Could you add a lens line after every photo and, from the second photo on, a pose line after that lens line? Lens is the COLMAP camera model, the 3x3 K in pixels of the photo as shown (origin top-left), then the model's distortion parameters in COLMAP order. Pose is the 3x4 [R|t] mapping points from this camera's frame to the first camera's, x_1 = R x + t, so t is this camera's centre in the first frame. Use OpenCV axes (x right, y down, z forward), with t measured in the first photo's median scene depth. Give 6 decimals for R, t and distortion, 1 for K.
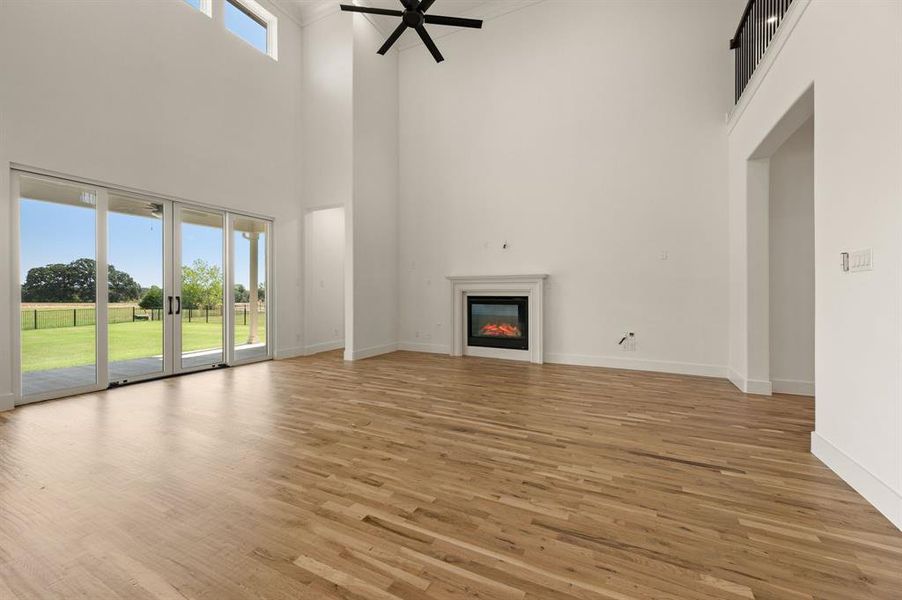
lens RADIAL K [[359.2, 0, 456.9], [0, 359.2, 296.4], [0, 0, 1]] dist [-0.005735, 0.000270]
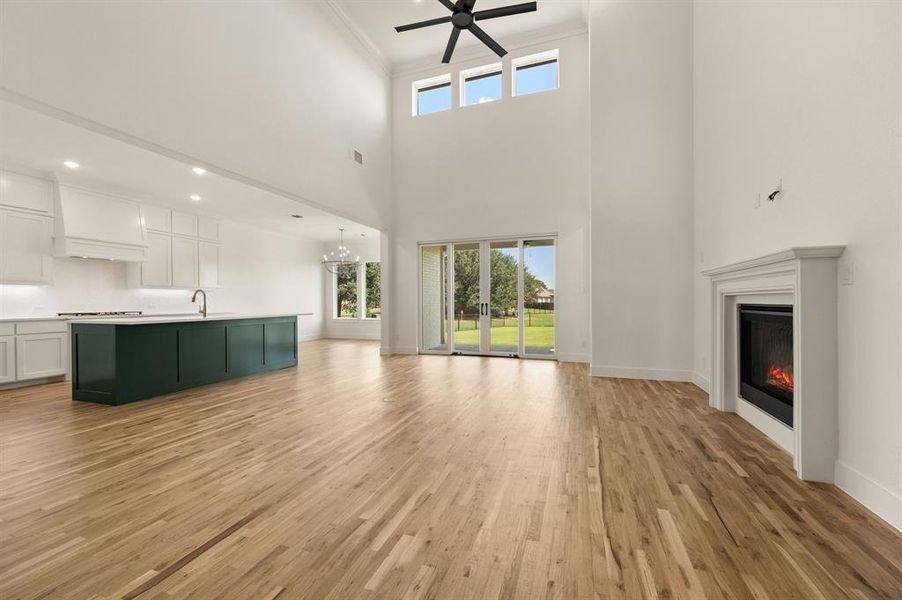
lens RADIAL K [[359.2, 0, 458.9], [0, 359.2, 301.3], [0, 0, 1]] dist [-0.005735, 0.000270]
pose [[0.126560, -0.000851, -0.991959, 1.000342], [-0.000333, 1.000000, -0.000901, -0.009150], [0.991959, 0.000444, 0.126559, 1.004511]]
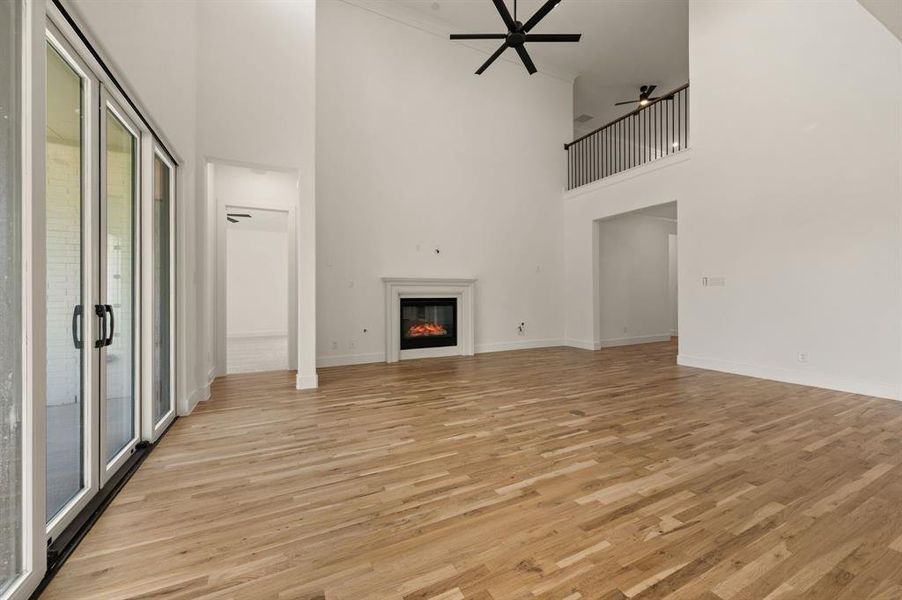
lens RADIAL K [[359.2, 0, 447.1], [0, 359.2, 295.1], [0, 0, 1]] dist [-0.005735, 0.000270]
pose [[0.604655, -0.003657, 0.796479, -1.274291], [0.012040, 0.999917, -0.004550, -0.007160], [-0.796397, 0.012341, 0.604649, 0.598002]]
